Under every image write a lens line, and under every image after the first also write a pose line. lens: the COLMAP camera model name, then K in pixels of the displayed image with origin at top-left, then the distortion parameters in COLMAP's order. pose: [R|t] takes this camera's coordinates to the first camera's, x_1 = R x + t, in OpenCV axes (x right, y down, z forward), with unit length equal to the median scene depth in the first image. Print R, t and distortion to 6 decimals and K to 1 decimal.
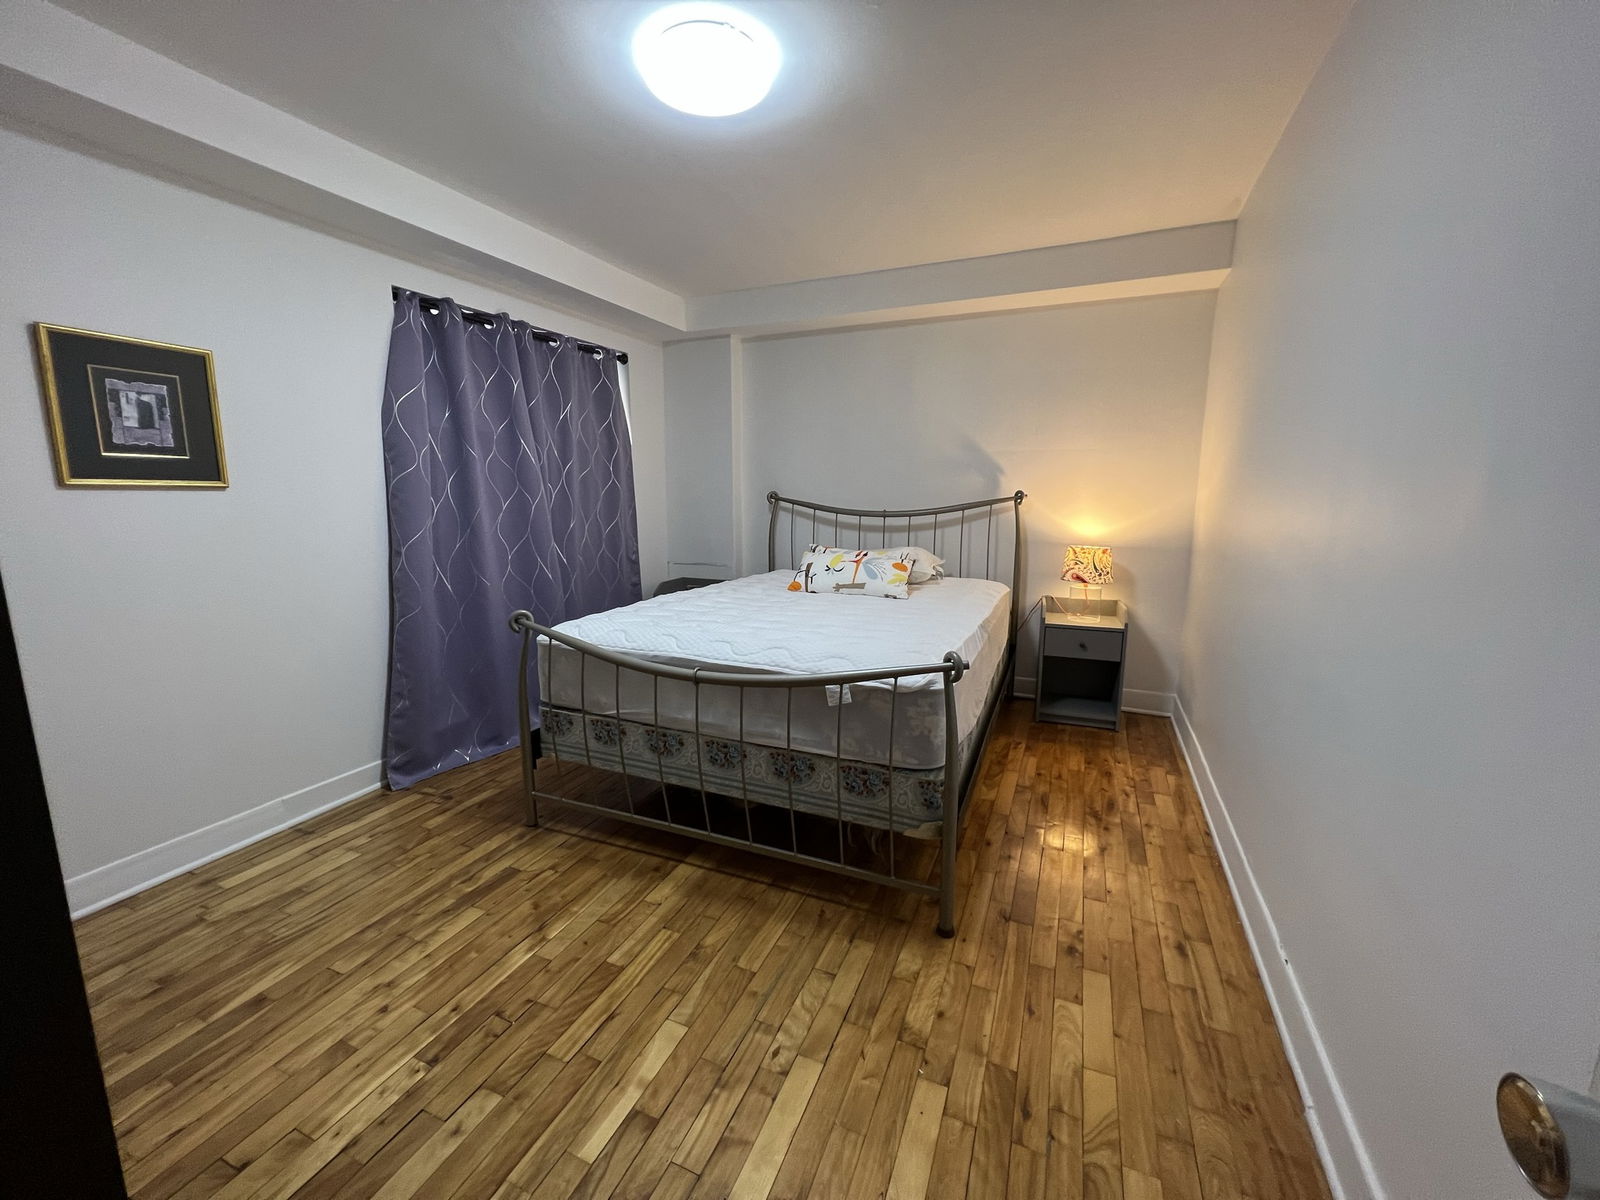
lens RADIAL K [[637.9, 0, 797.6], [0, 637.9, 588.8], [0, 0, 1]] dist [0.000829, -0.000541]
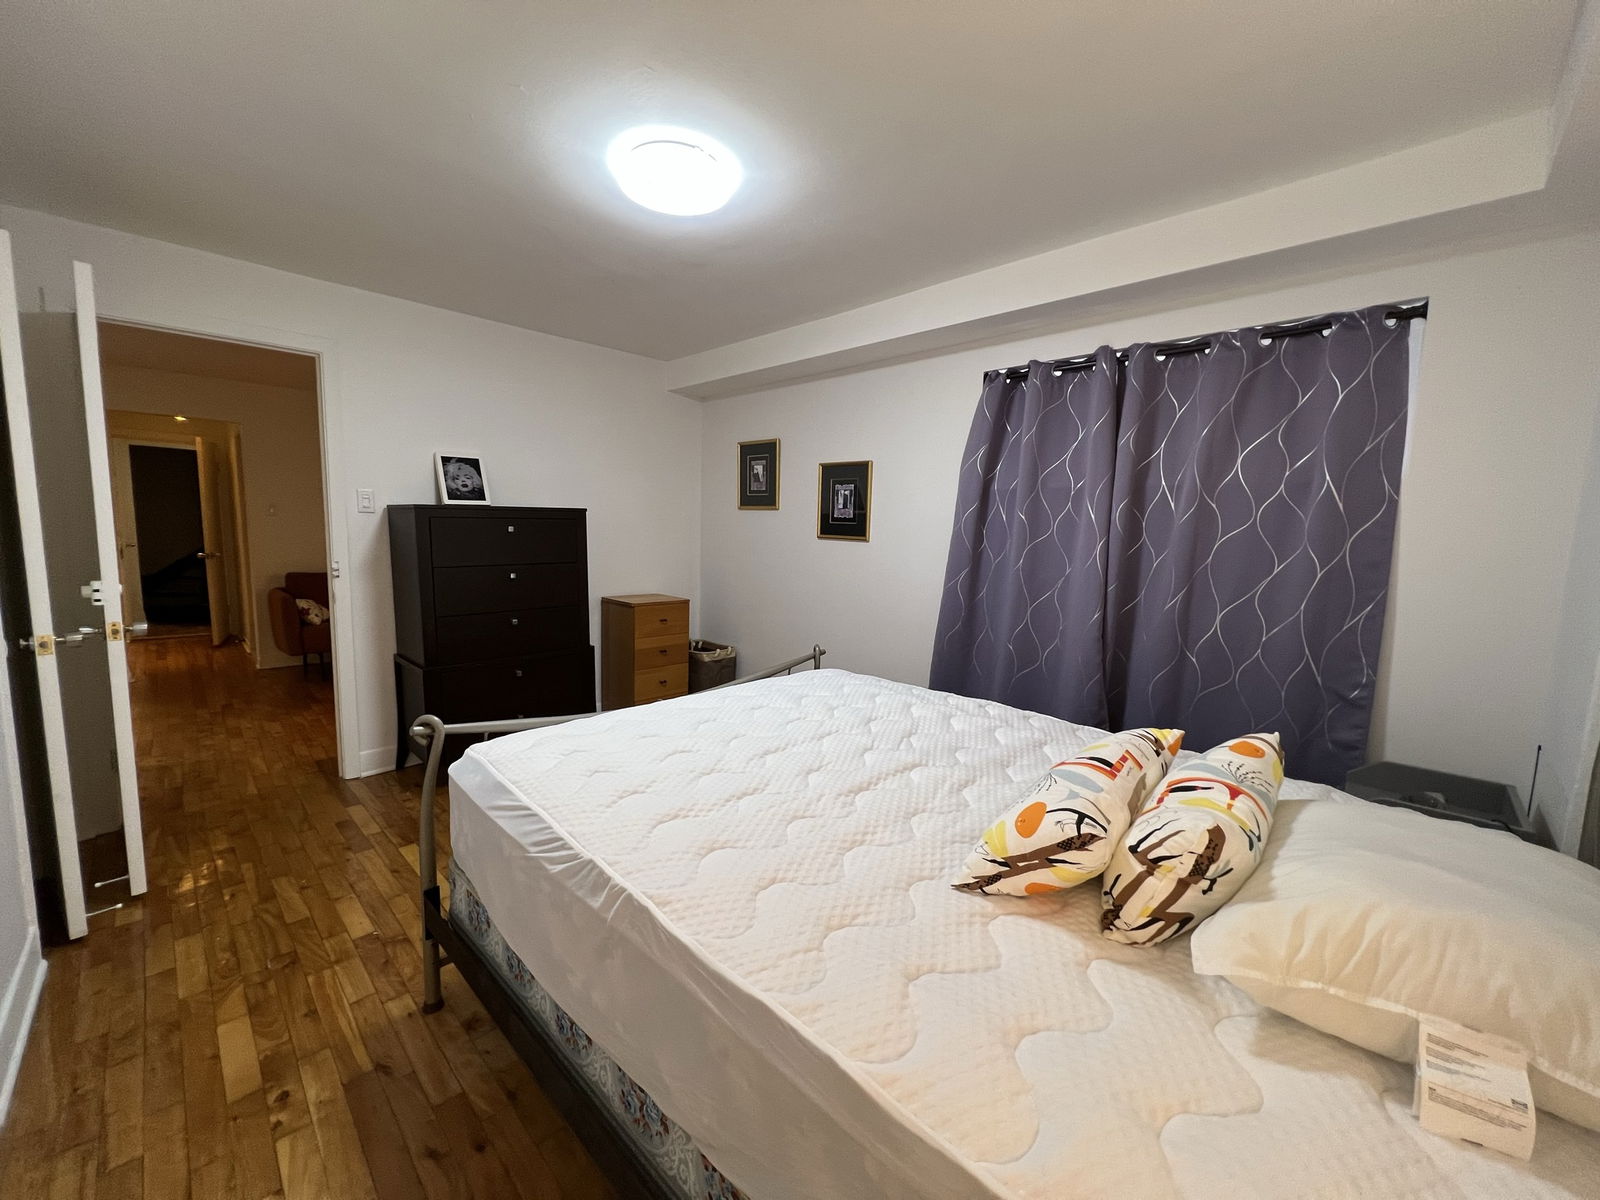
lens RADIAL K [[637.9, 0, 796.1], [0, 637.9, 602.5], [0, 0, 1]] dist [0.000829, -0.000541]
pose [[-0.353105, 0.091084, -0.931139, 0.774414], [-0.179008, 0.970285, 0.162797, -0.253769], [0.918299, 0.224166, -0.326307, 1.489416]]
